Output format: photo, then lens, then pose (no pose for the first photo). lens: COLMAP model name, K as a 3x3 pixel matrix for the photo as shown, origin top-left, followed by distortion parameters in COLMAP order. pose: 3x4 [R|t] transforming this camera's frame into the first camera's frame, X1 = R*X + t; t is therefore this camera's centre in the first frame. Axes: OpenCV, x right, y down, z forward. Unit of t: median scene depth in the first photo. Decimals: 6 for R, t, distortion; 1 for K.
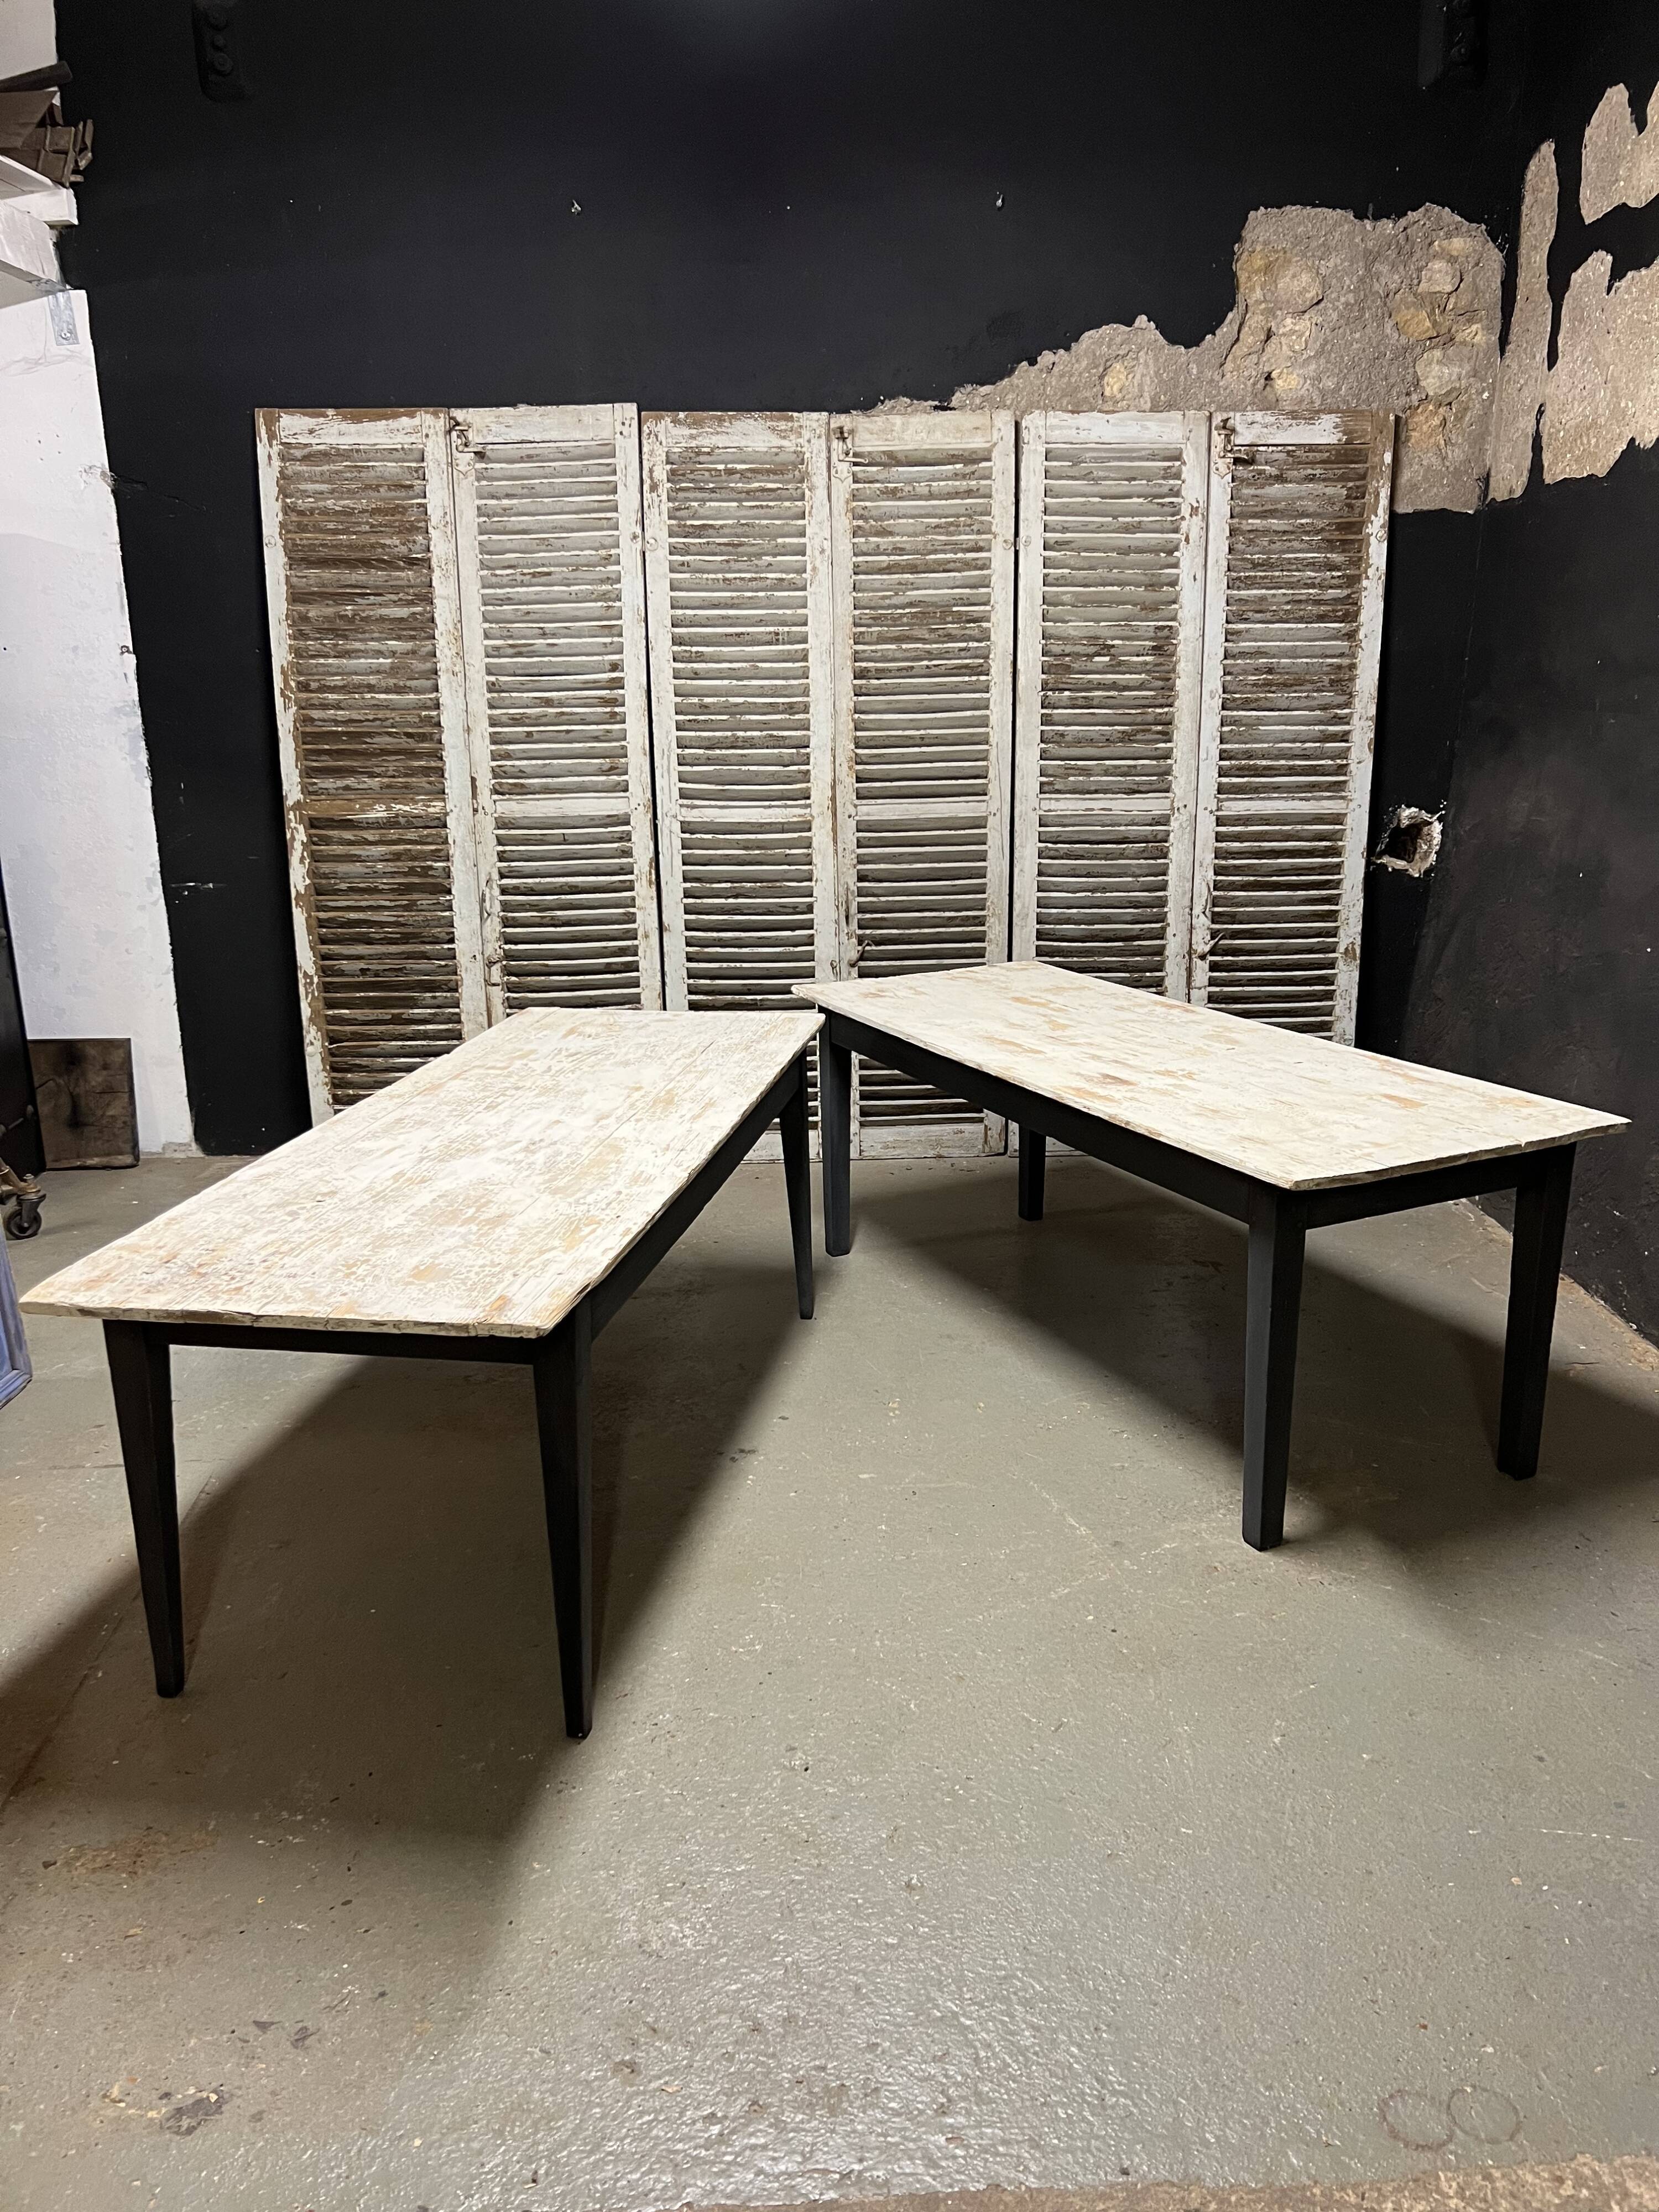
lens RADIAL K [[1677.2, 0, 822.4], [0, 1677.2, 1109.2], [0, 0, 1]] dist [0.020488, -0.034196]
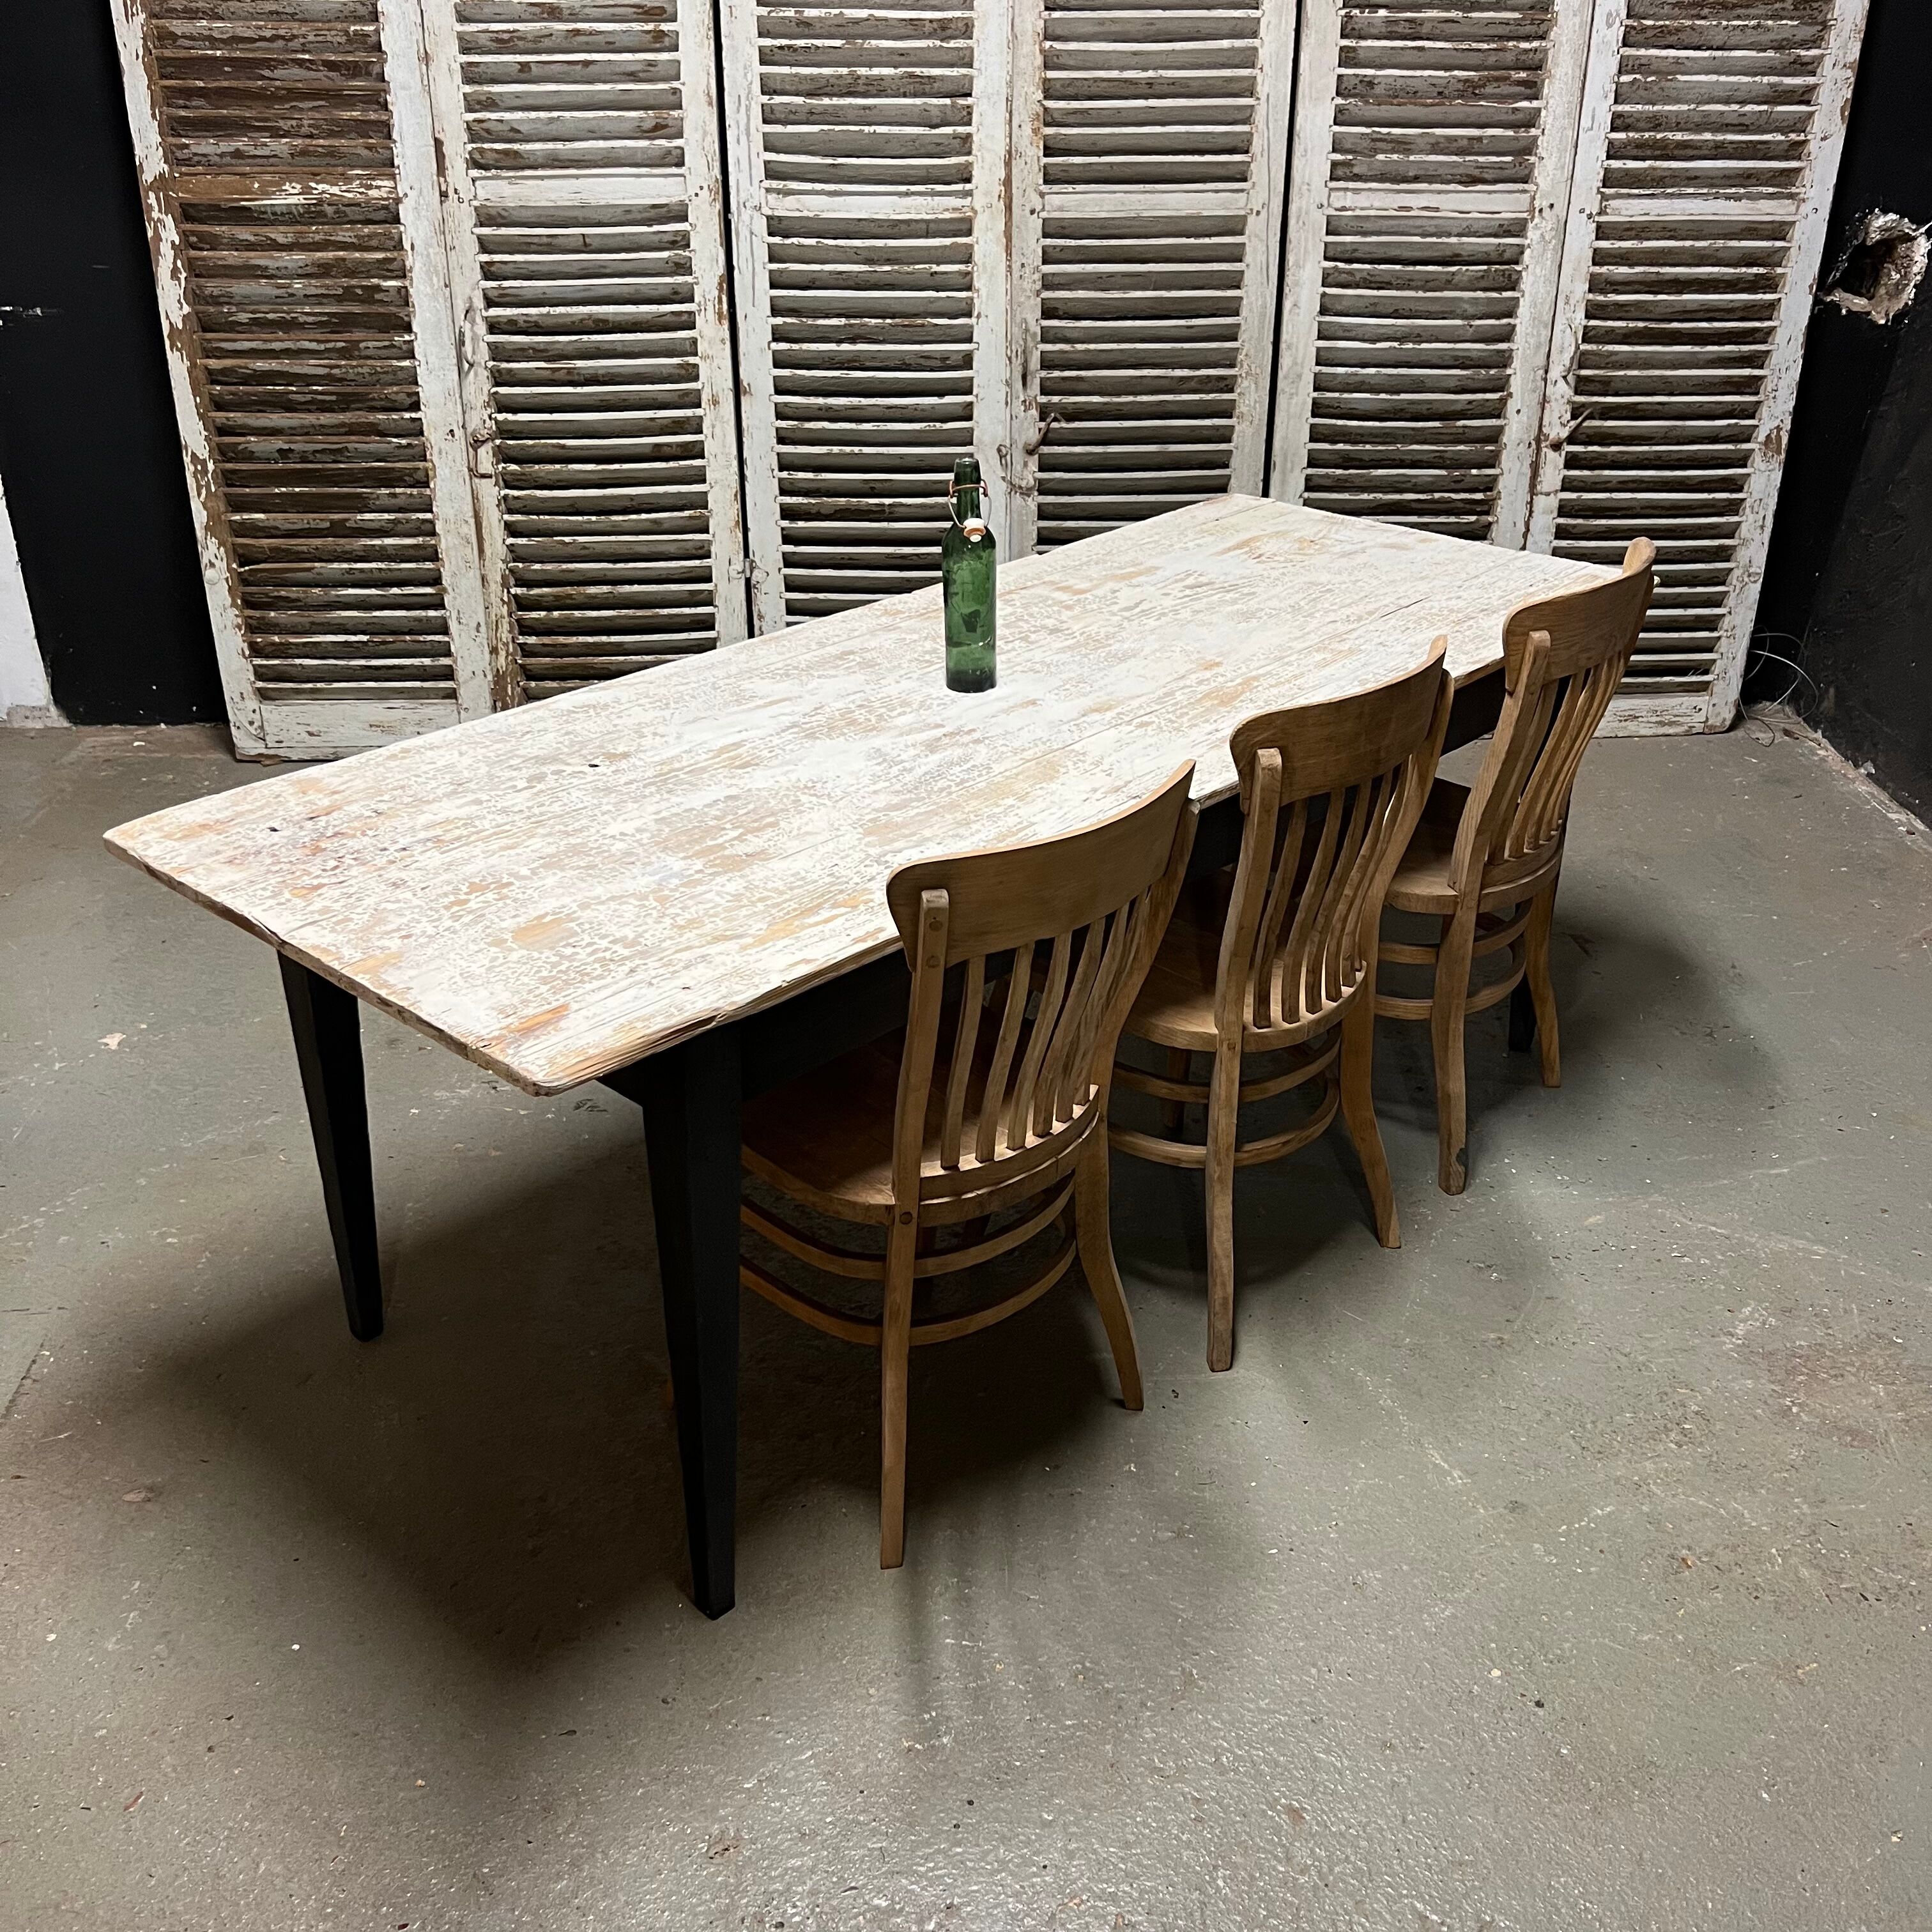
lens RADIAL K [[1962.5, 0, 962.7], [0, 1962.5, 986.9], [0, 0, 1]] dist [-0.001624, 0.000000]
pose [[0.999638, 0.005794, 0.026289, -0.028456], [-0.011323, 0.976468, 0.215366, -0.047800], [-0.024423, -0.215586, 0.976180, 0.208420]]
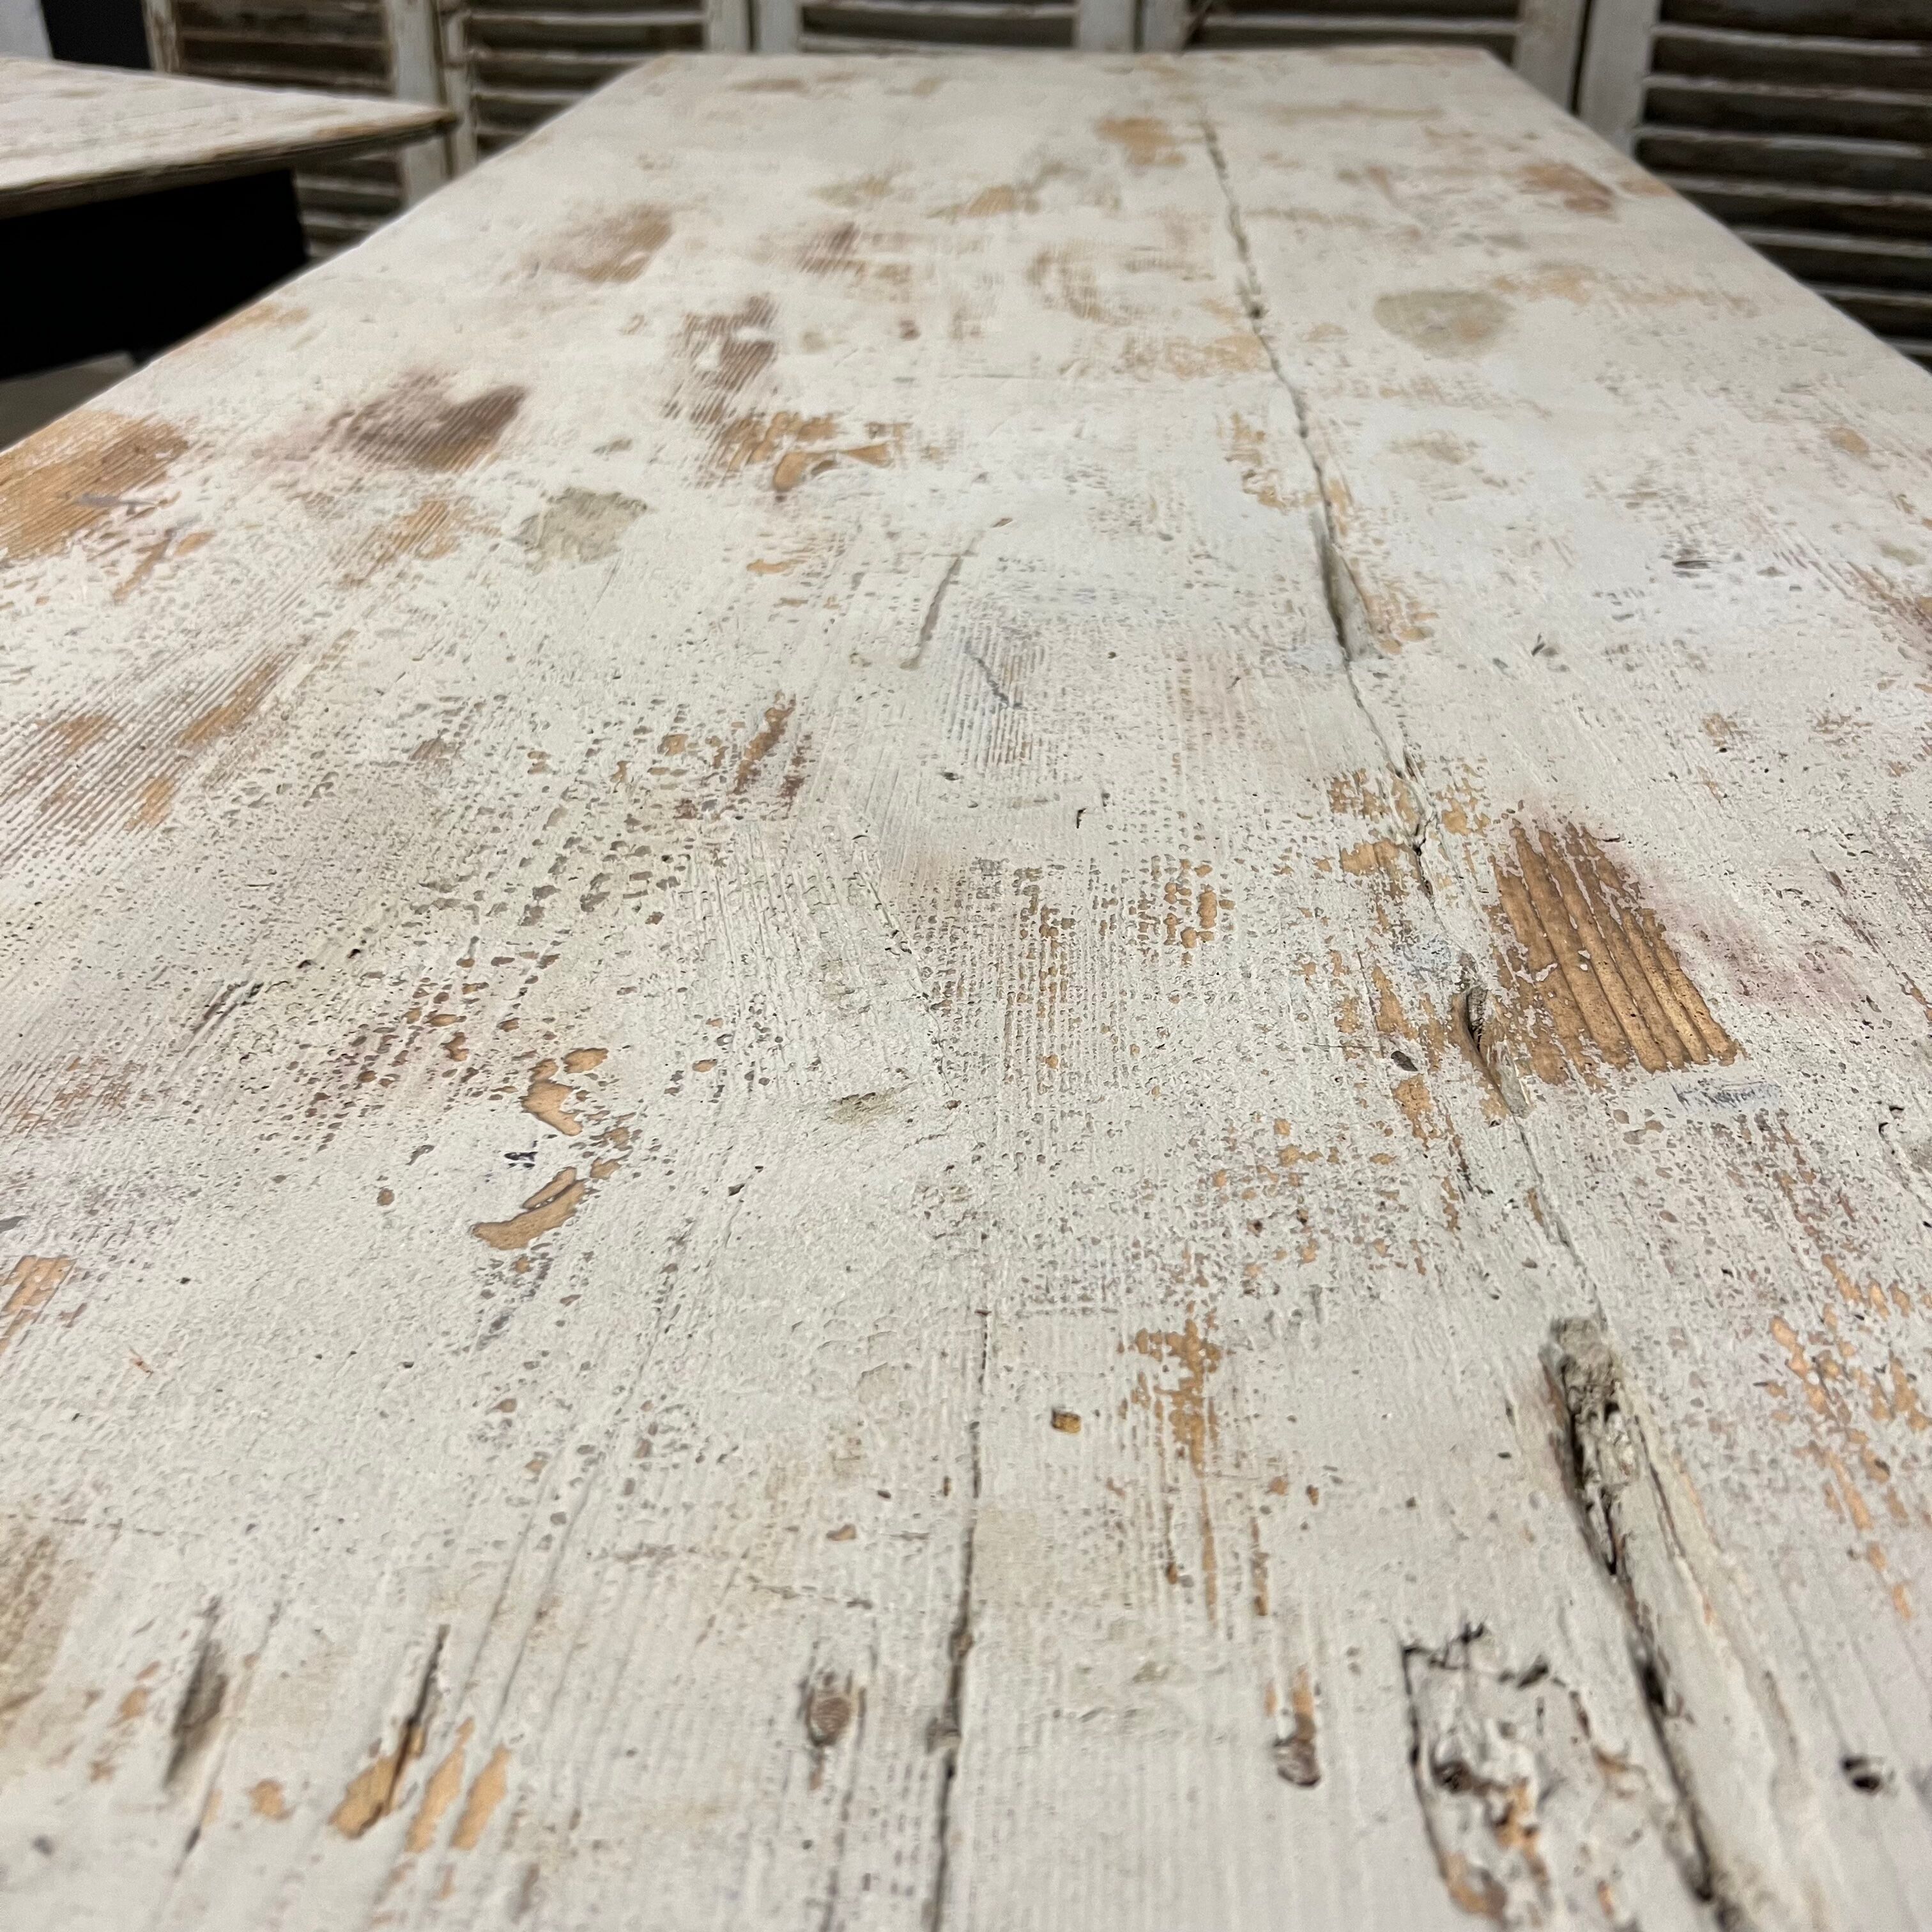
lens RADIAL K [[2028.3, 0, 959.9], [0, 2028.3, 961.6], [0, 0, 1]] dist [-0.014171, 0.000000]
pose [[0.875594, 0.245746, -0.415866, 0.229960], [-0.122293, 0.945648, 0.301322, -0.025243], [0.467312, -0.212978, 0.858056, 0.543397]]
